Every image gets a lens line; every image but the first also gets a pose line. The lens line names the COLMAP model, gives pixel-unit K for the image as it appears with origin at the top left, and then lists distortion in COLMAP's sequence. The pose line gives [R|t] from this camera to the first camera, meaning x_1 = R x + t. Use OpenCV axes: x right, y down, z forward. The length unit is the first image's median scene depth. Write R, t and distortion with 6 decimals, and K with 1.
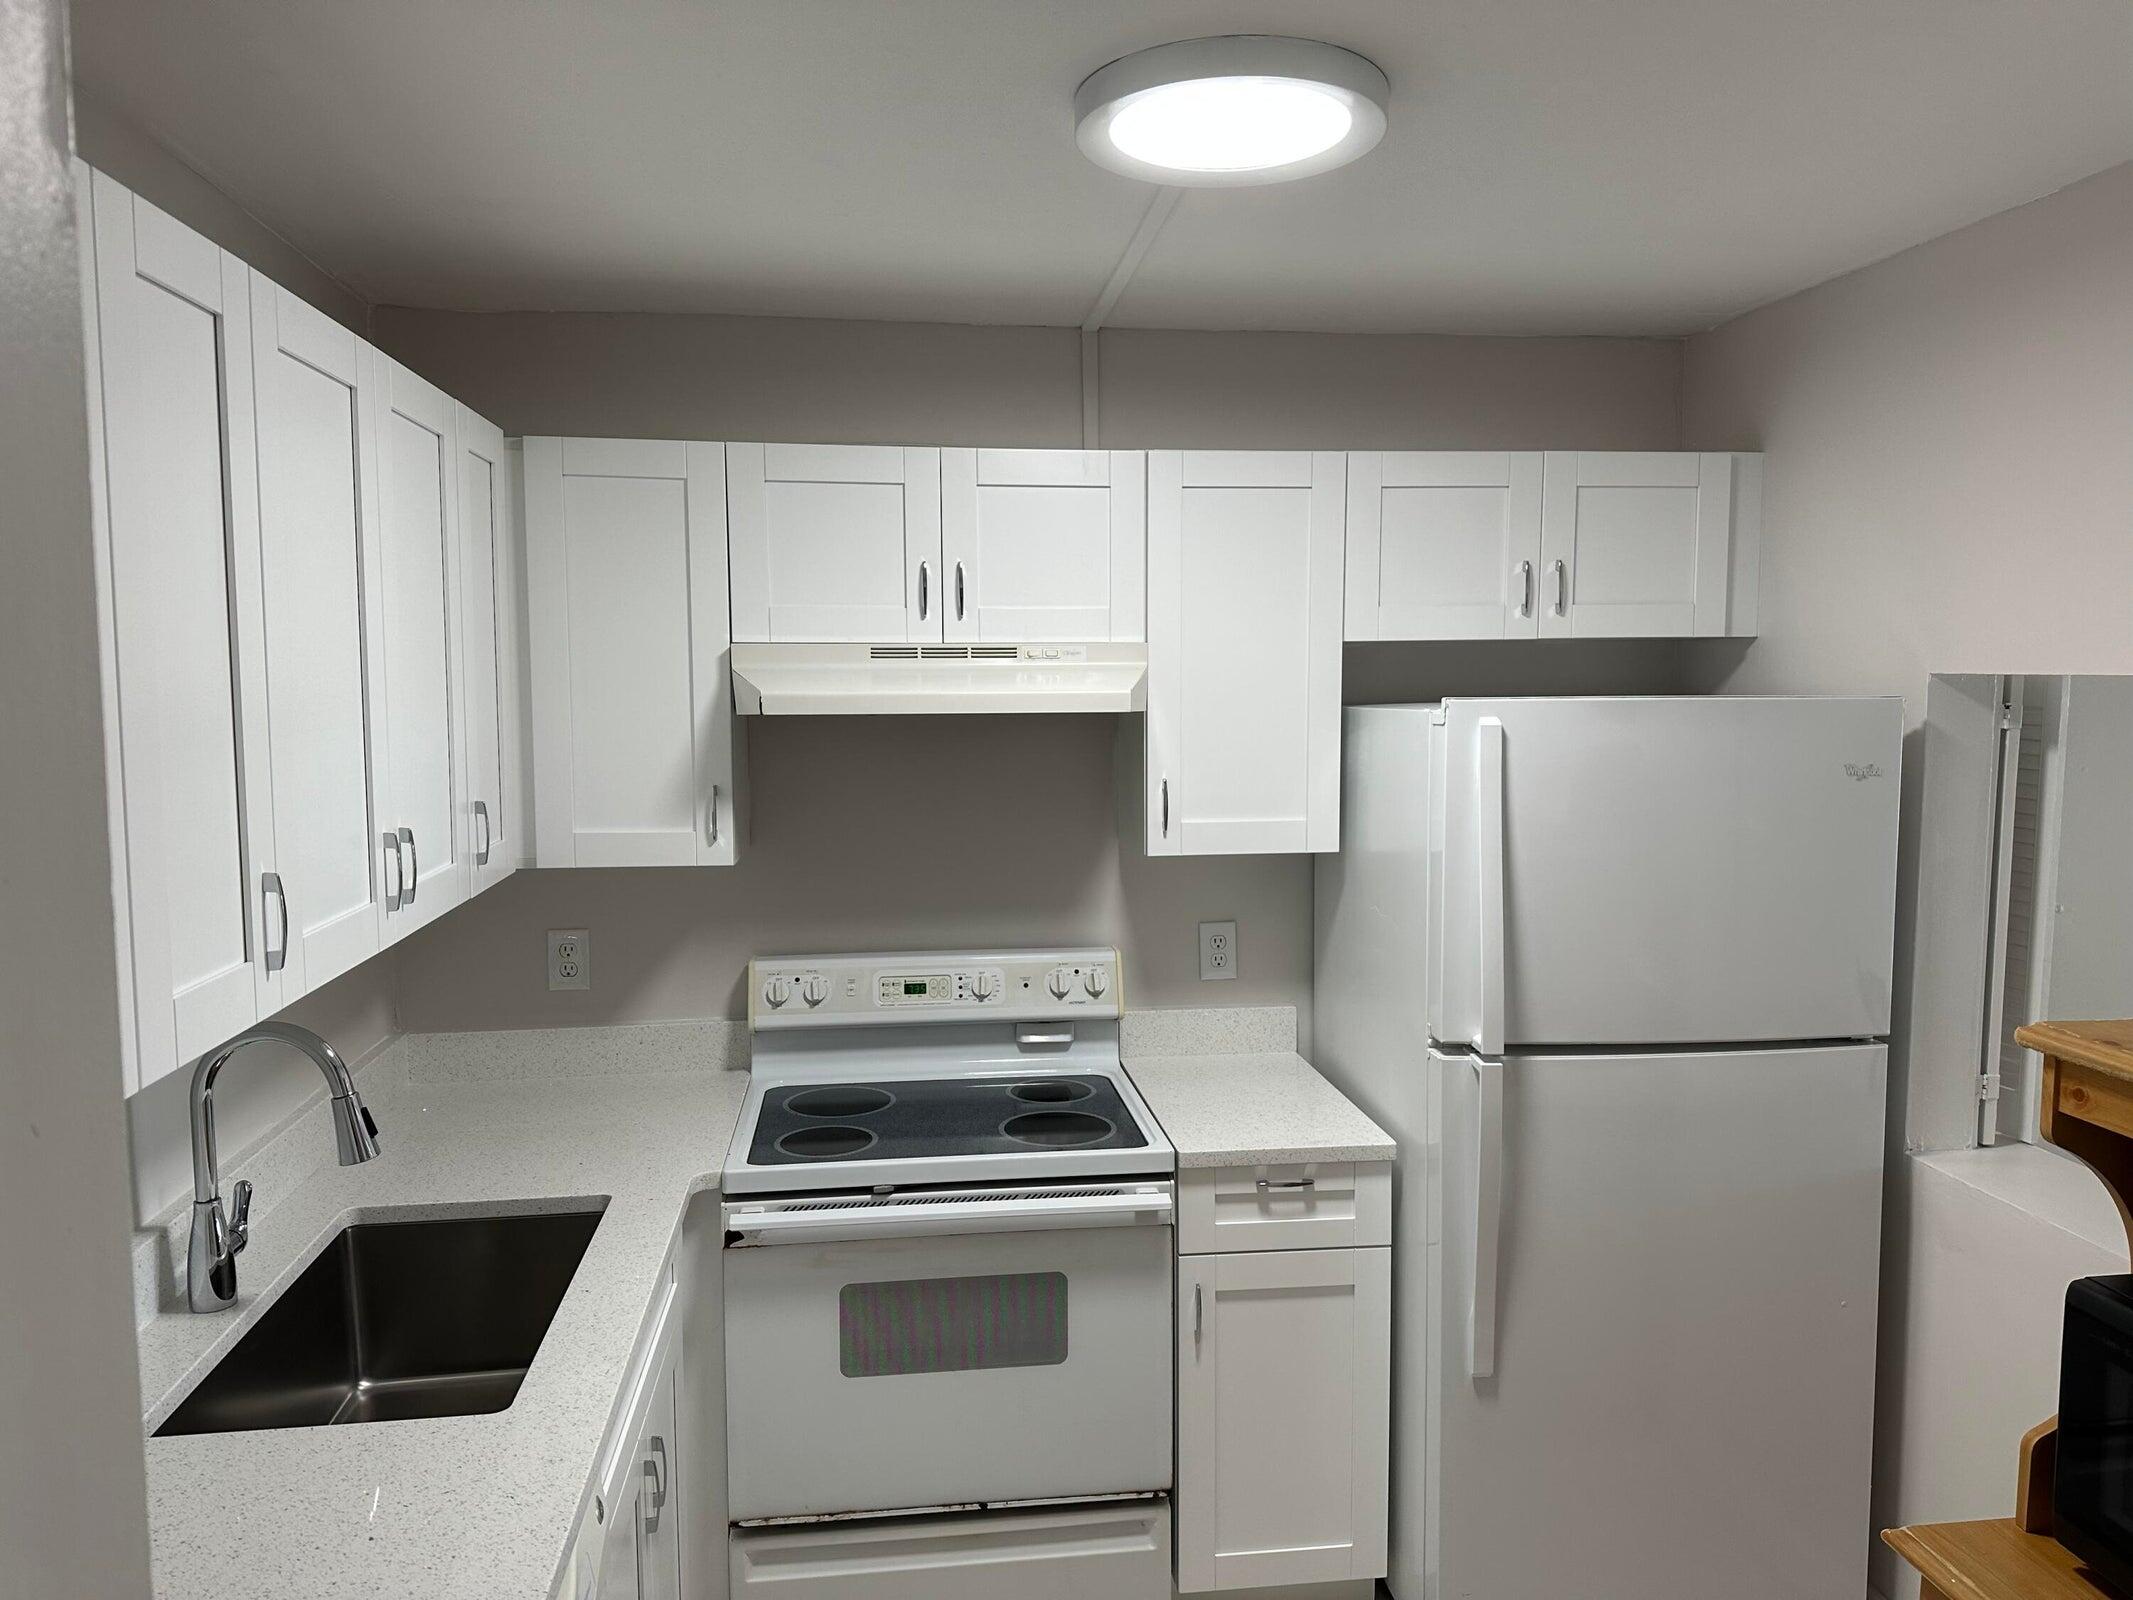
lens RADIAL K [[1479.3, 0, 1062.6], [0, 1479.3, 810.2], [0, 0, 1]] dist [0.169127, -0.316715]
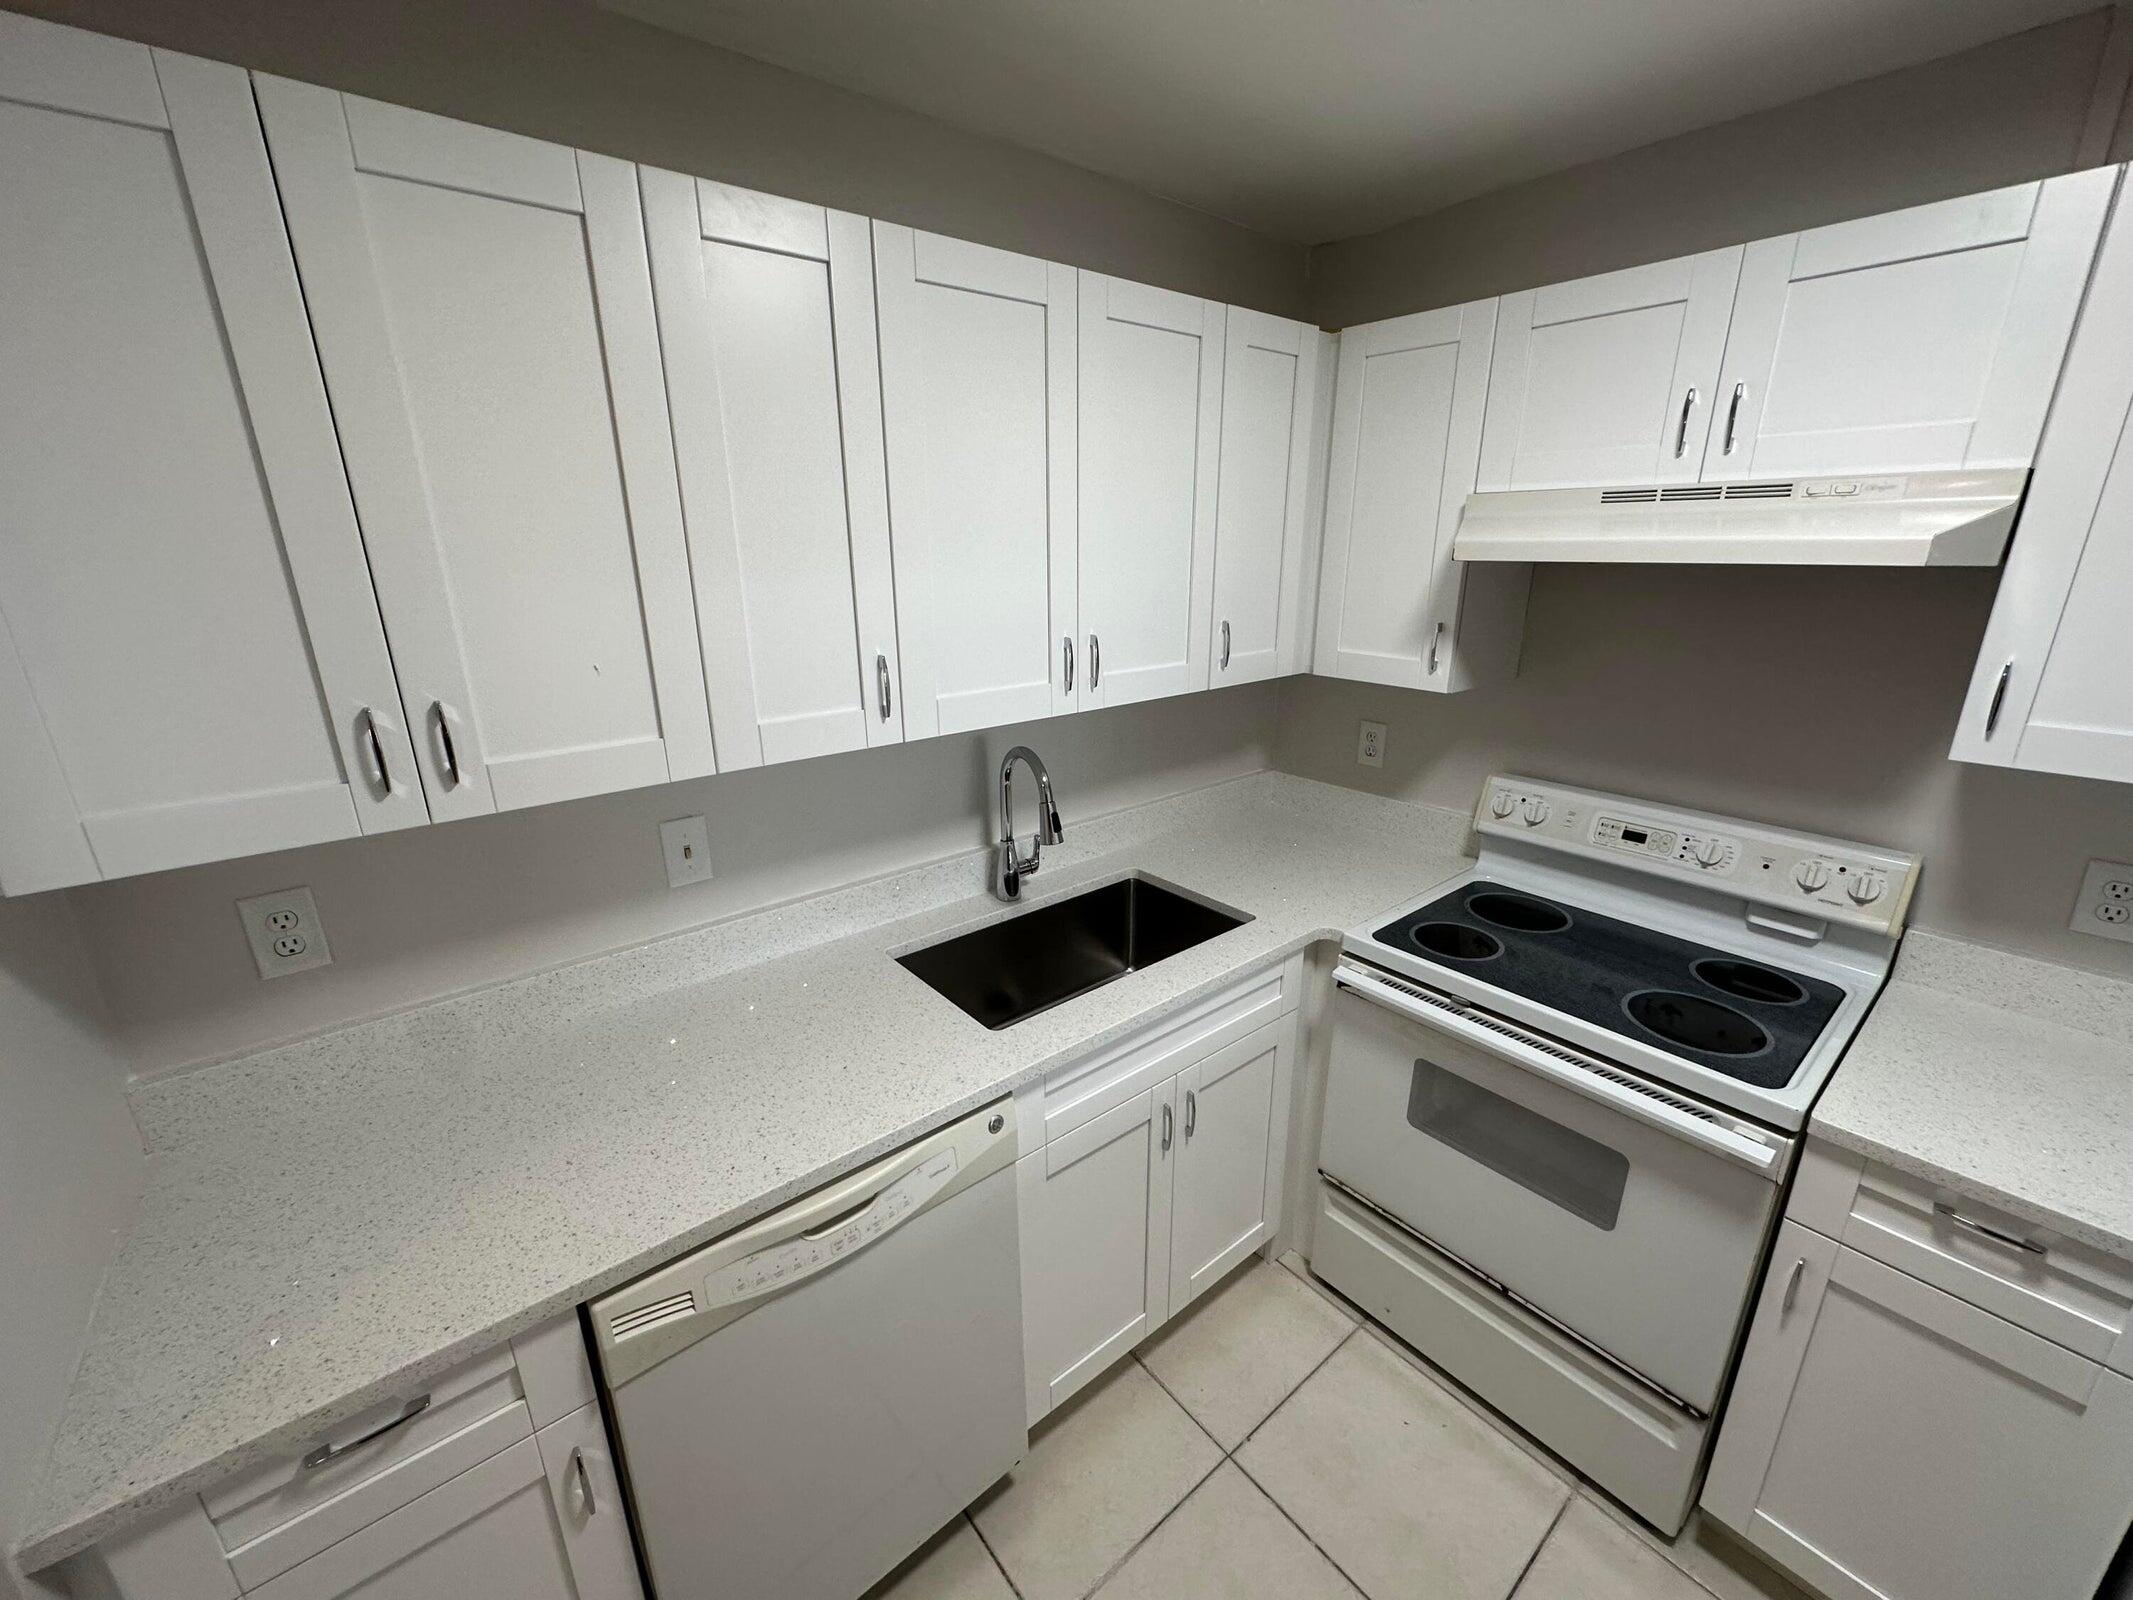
lens RADIAL K [[848.4, 0, 1066.5], [0, 848.4, 800.0], [0, 0, 1]] dist [-0.002158, -0.000326]
pose [[0.528701, 0.248359, -0.811661, 0.192904], [-0.073240, 0.966018, 0.247883, -0.026767], [0.845643, -0.071610, 0.528924, 0.402393]]
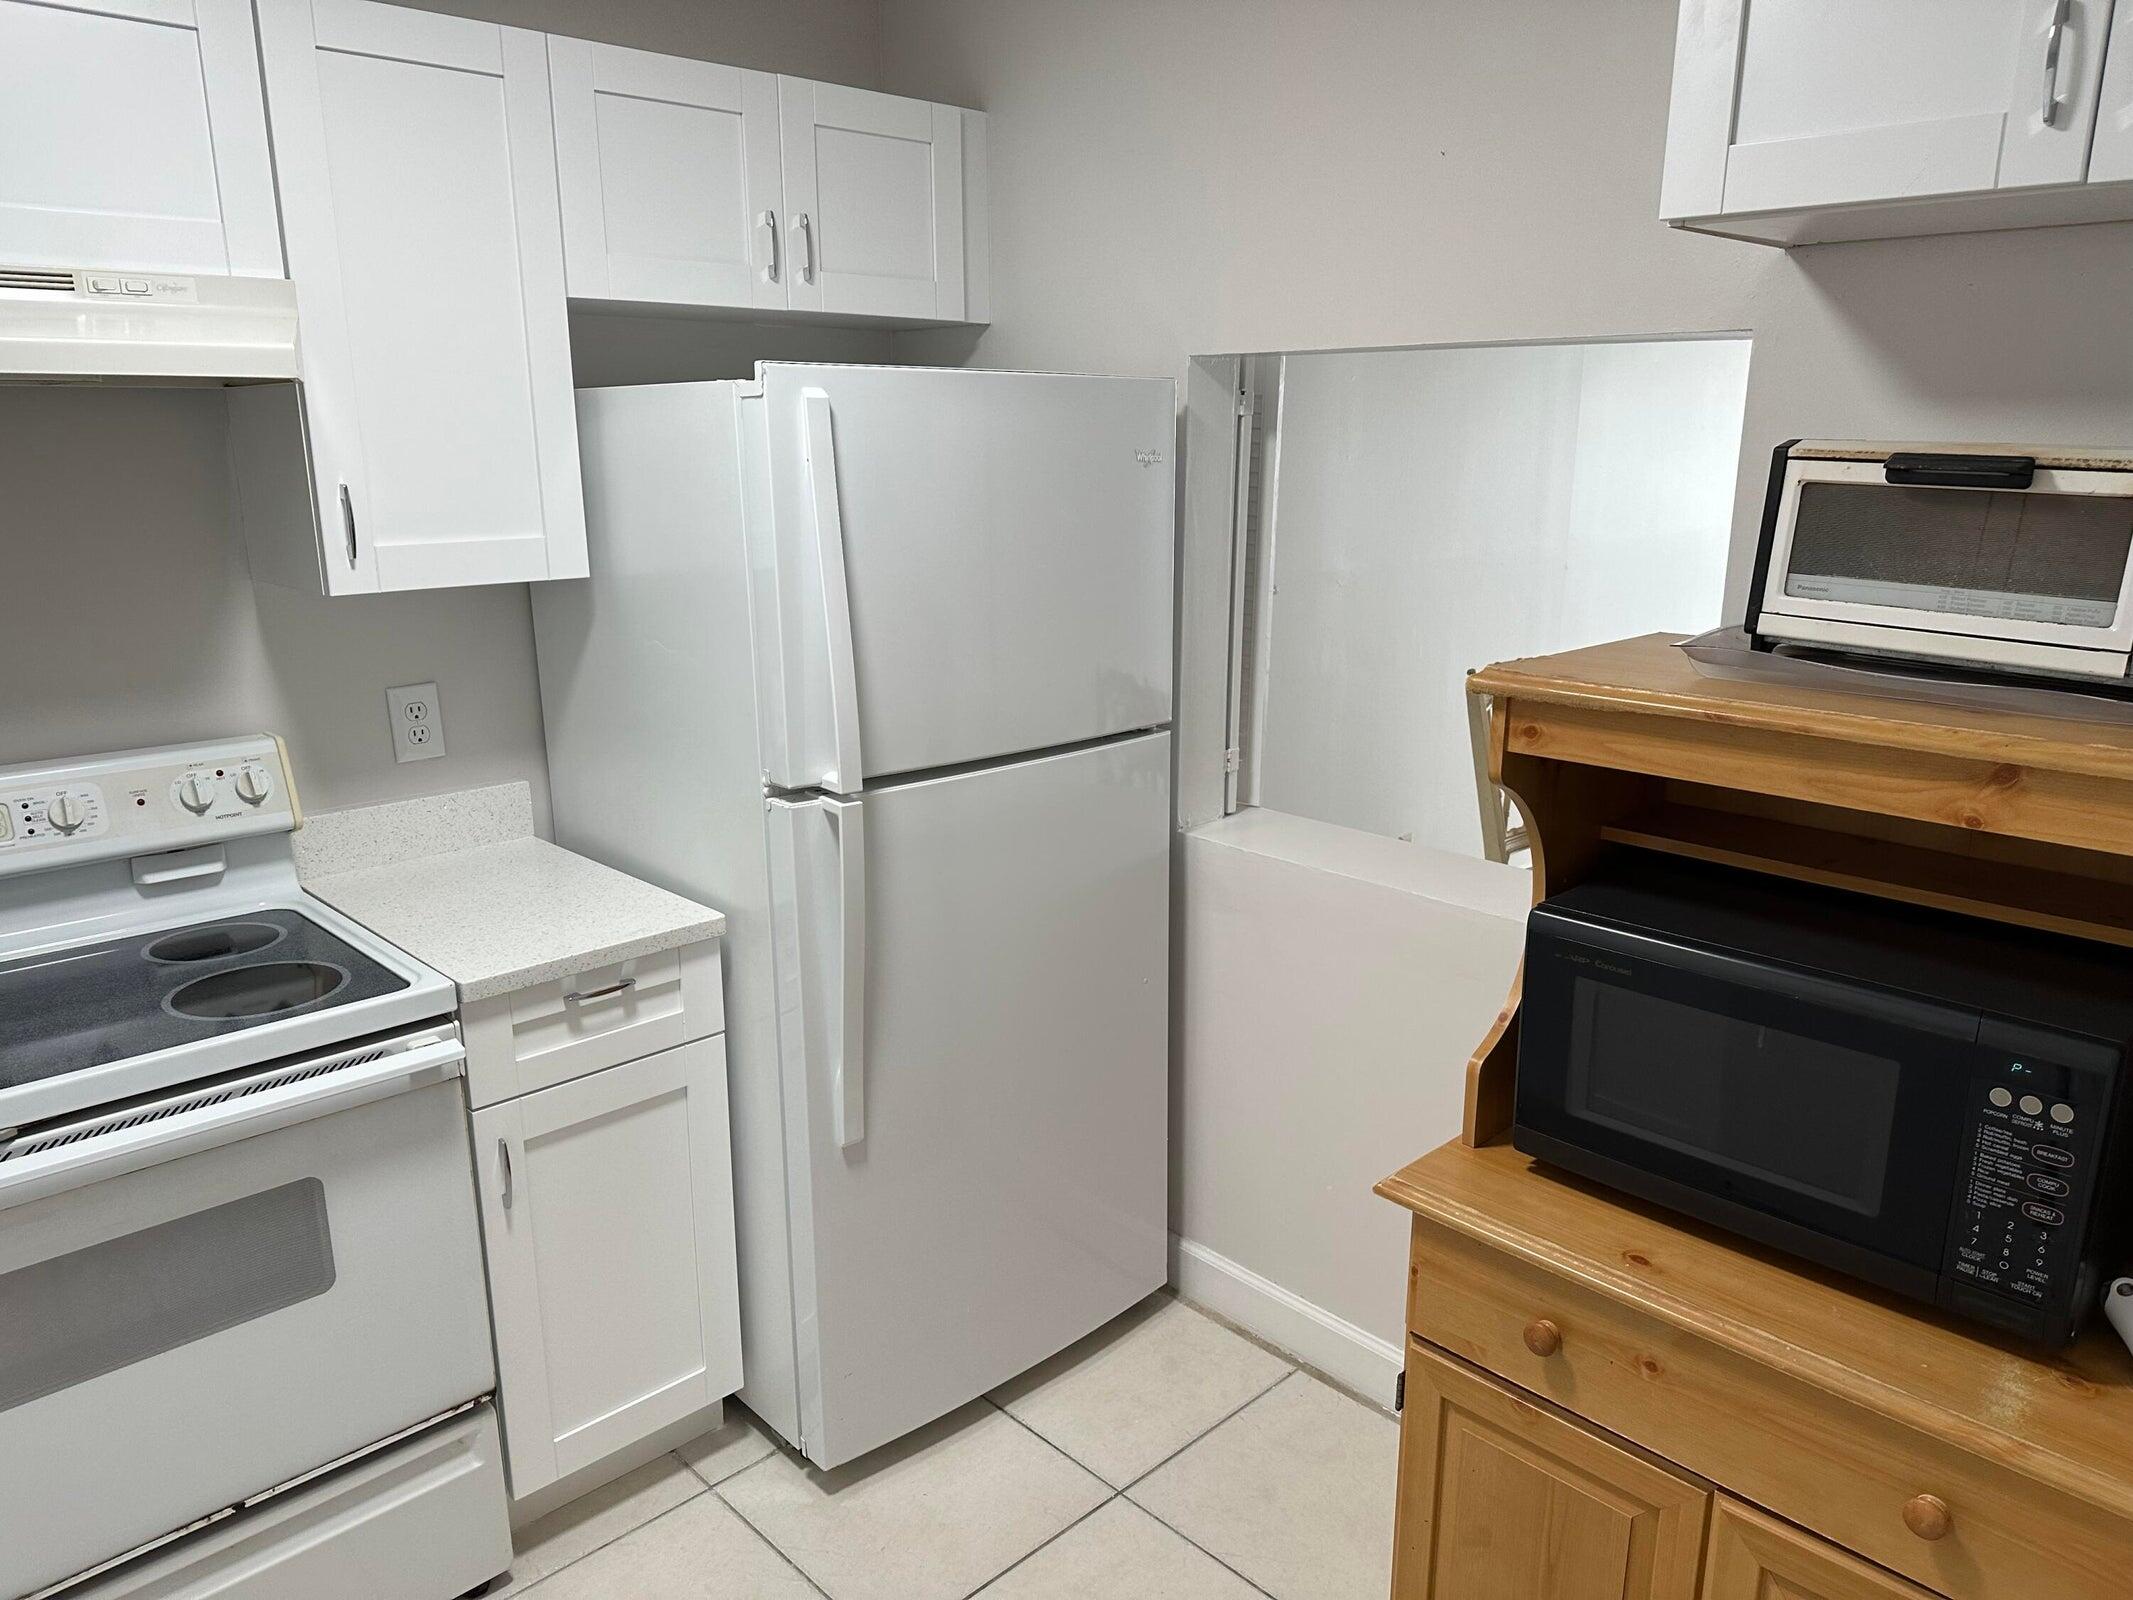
lens RADIAL K [[1497.9, 0, 1079.6], [0, 1497.9, 810.2], [0, 0, 1]] dist [0.064975, -0.082345]
pose [[0.796986, -0.147537, 0.585701, -0.104801], [0.053494, 0.983139, 0.174859, 0.025928], [-0.601624, -0.108029, 0.791441, 0.213154]]
